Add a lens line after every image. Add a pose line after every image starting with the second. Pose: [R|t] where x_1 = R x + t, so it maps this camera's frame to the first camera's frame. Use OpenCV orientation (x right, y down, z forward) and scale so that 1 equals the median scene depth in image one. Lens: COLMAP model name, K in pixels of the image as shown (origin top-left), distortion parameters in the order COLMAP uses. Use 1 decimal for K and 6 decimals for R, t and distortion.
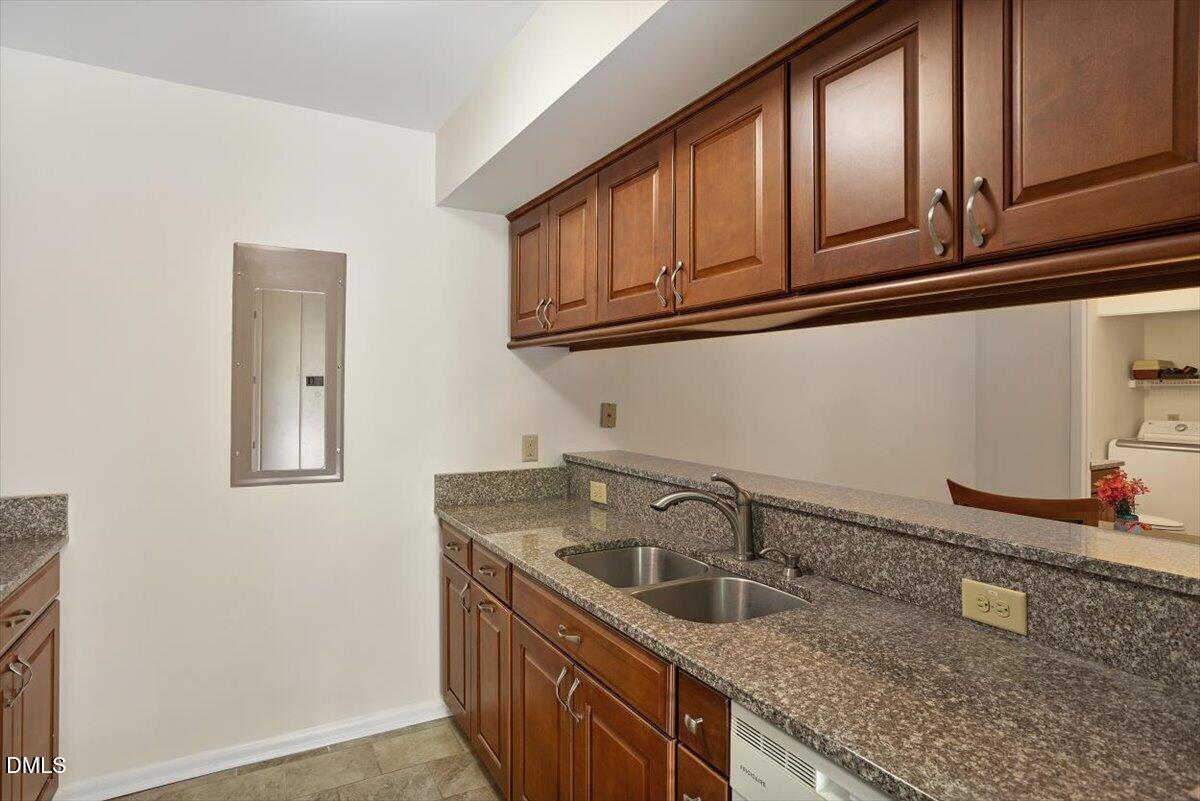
lens RADIAL K [[617.6, 0, 600.0], [0, 617.6, 400.5], [0, 0, 1]] dist [-0.000644, 0.000136]
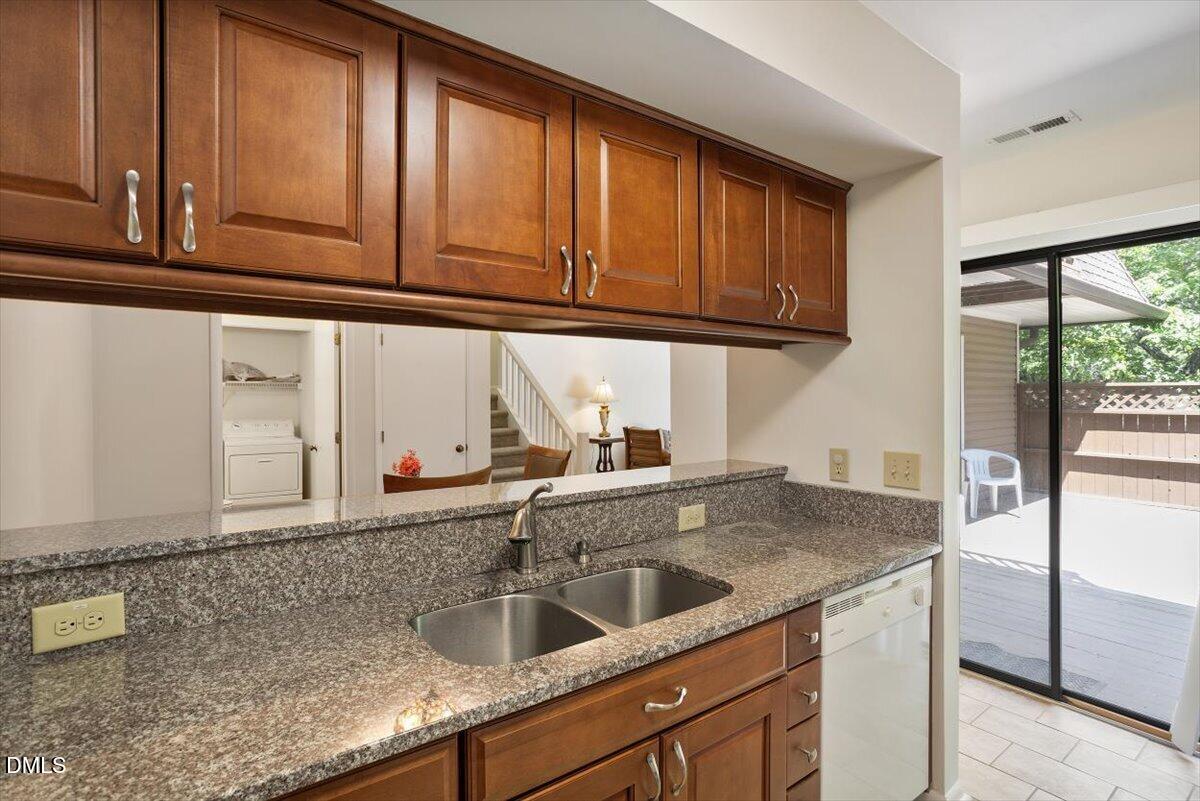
lens RADIAL K [[557.0, 0, 598.3], [0, 557.0, 396.0], [0, 0, 1]] dist [-0.023135, 0.000448]
pose [[-0.077693, 0.004870, 0.996965, -0.733120], [0.023023, 0.999730, -0.003090, -0.009010], [-0.996711, 0.022713, -0.077784, 1.113697]]
